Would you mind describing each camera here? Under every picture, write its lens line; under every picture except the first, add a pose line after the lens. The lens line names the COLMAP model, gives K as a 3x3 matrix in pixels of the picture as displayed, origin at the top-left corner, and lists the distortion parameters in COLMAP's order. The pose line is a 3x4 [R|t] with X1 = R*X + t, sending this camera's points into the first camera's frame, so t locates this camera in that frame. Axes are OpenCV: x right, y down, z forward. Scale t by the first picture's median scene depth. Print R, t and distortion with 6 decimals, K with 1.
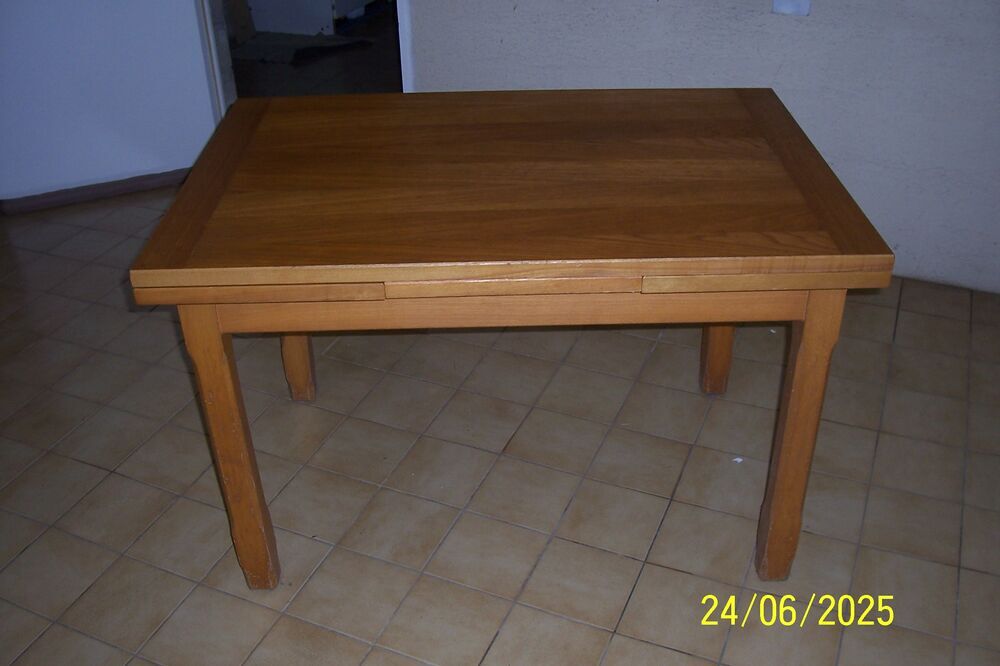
lens RADIAL K [[1008.2, 0, 503.1], [0, 1008.2, 331.7], [0, 0, 1]] dist [-0.105993, 0.000000]
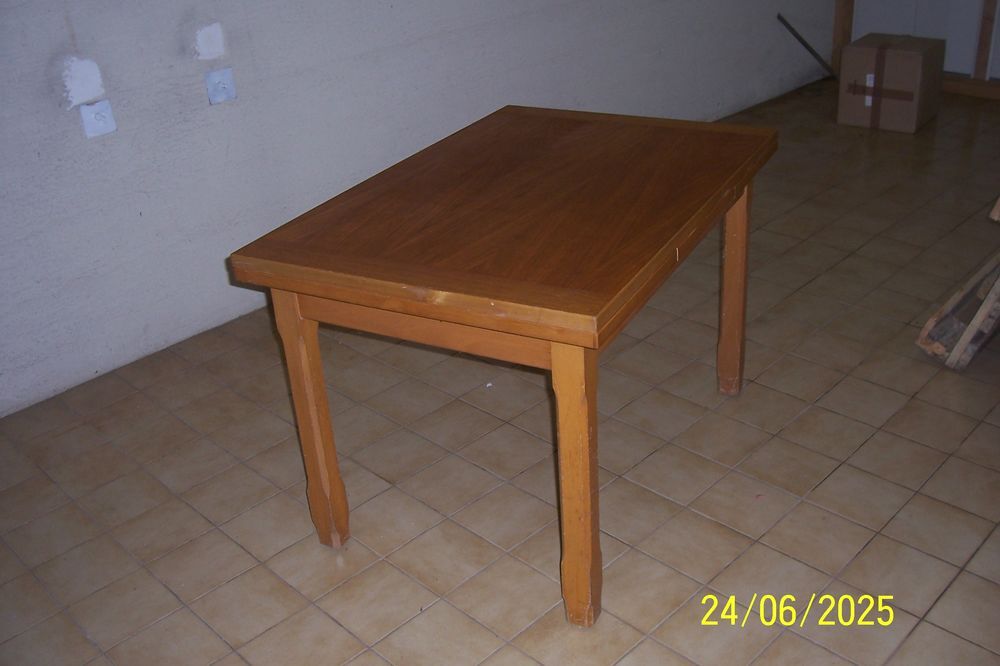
lens RADIAL K [[1008.2, 0, 499.6], [0, 1008.2, 328.6], [0, 0, 1]] dist [-0.105993, 0.000000]
pose [[0.379720, -0.419905, 0.824313, -0.672264], [0.547420, 0.820292, 0.165688, -0.116421], [-0.745751, 0.388331, 0.541346, 0.221333]]
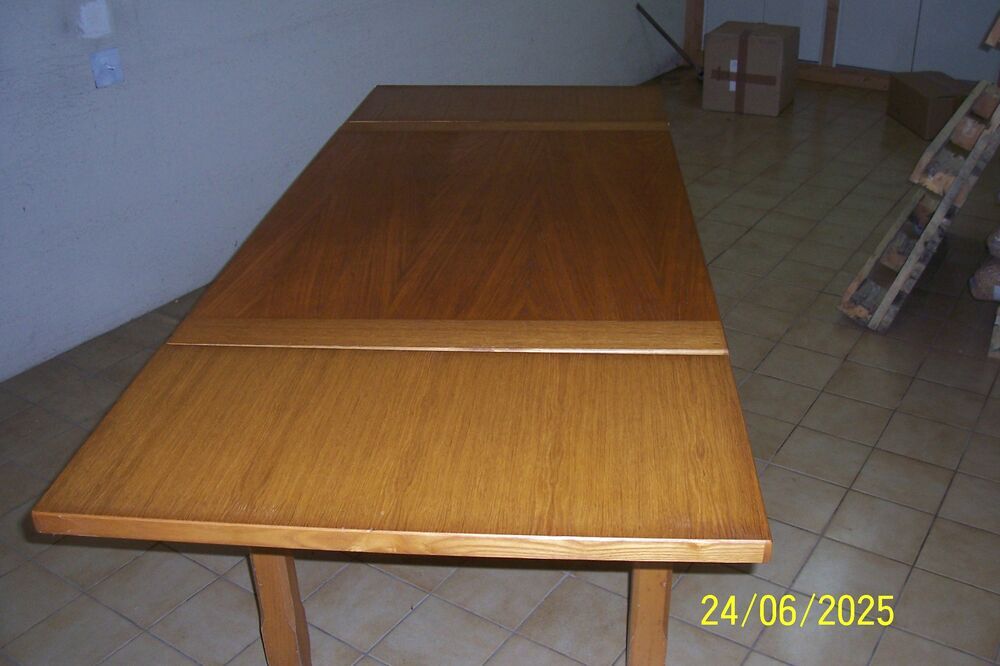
lens RADIAL K [[1008.2, 0, 500.4], [0, 1008.2, 330.8], [0, 0, 1]] dist [-0.105993, 0.000000]
pose [[0.200758, -0.429585, 0.880428, -0.684311], [0.551387, 0.792402, 0.260905, -0.154427], [-0.809734, 0.433078, 0.395949, 0.347586]]
